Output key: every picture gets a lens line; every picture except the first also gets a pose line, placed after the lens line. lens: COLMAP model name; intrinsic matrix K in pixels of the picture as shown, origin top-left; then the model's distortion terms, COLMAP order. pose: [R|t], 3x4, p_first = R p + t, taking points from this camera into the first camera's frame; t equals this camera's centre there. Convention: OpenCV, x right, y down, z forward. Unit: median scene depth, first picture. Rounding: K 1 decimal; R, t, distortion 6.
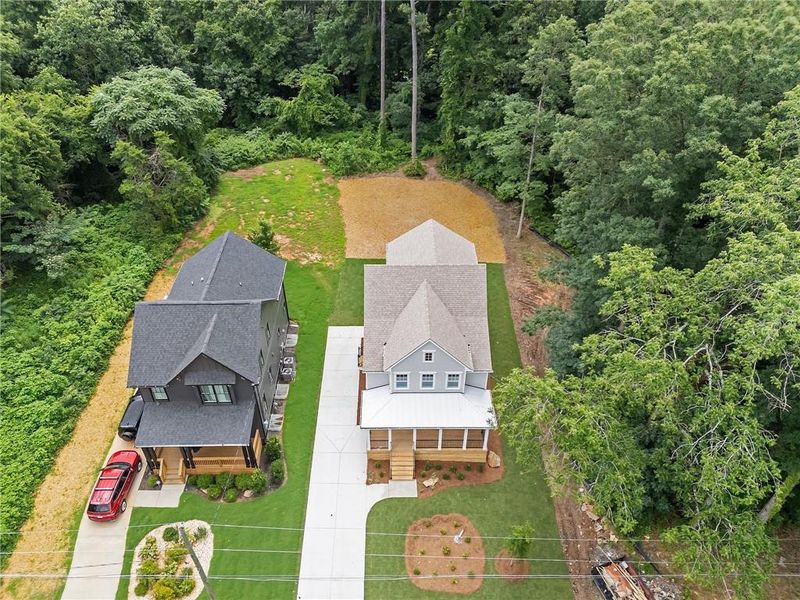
lens RADIAL K [[586.0, 0, 400.0], [0, 586.0, 300.0], [0, 0, 1]] dist [0.092787, -0.116056]
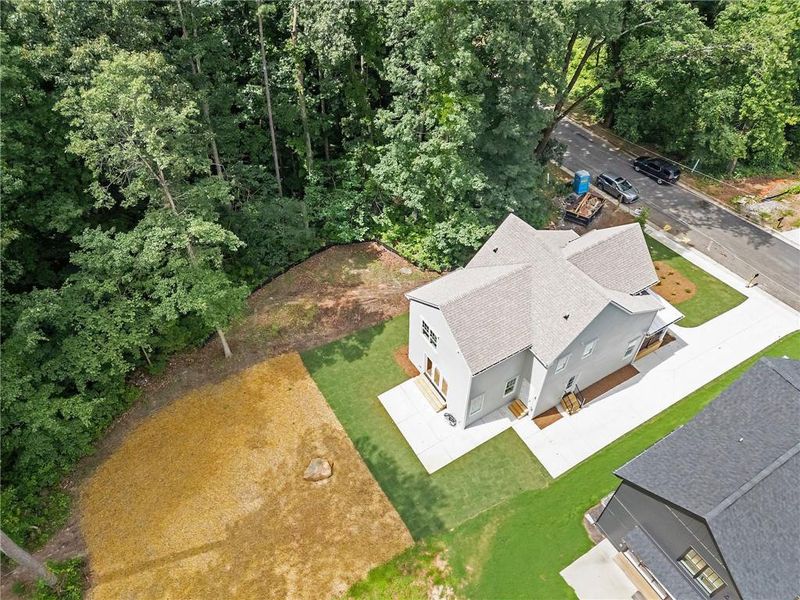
lens RADIAL K [[586.0, 0, 400.0], [0, 586.0, 300.0], [0, 0, 1]] dist [0.092787, -0.116056]
pose [[-0.519672, -0.635757, 0.570748, -0.366406], [0.533598, 0.280208, 0.797971, -0.847186], [-0.667244, 0.719233, 0.193622, 1.050302]]
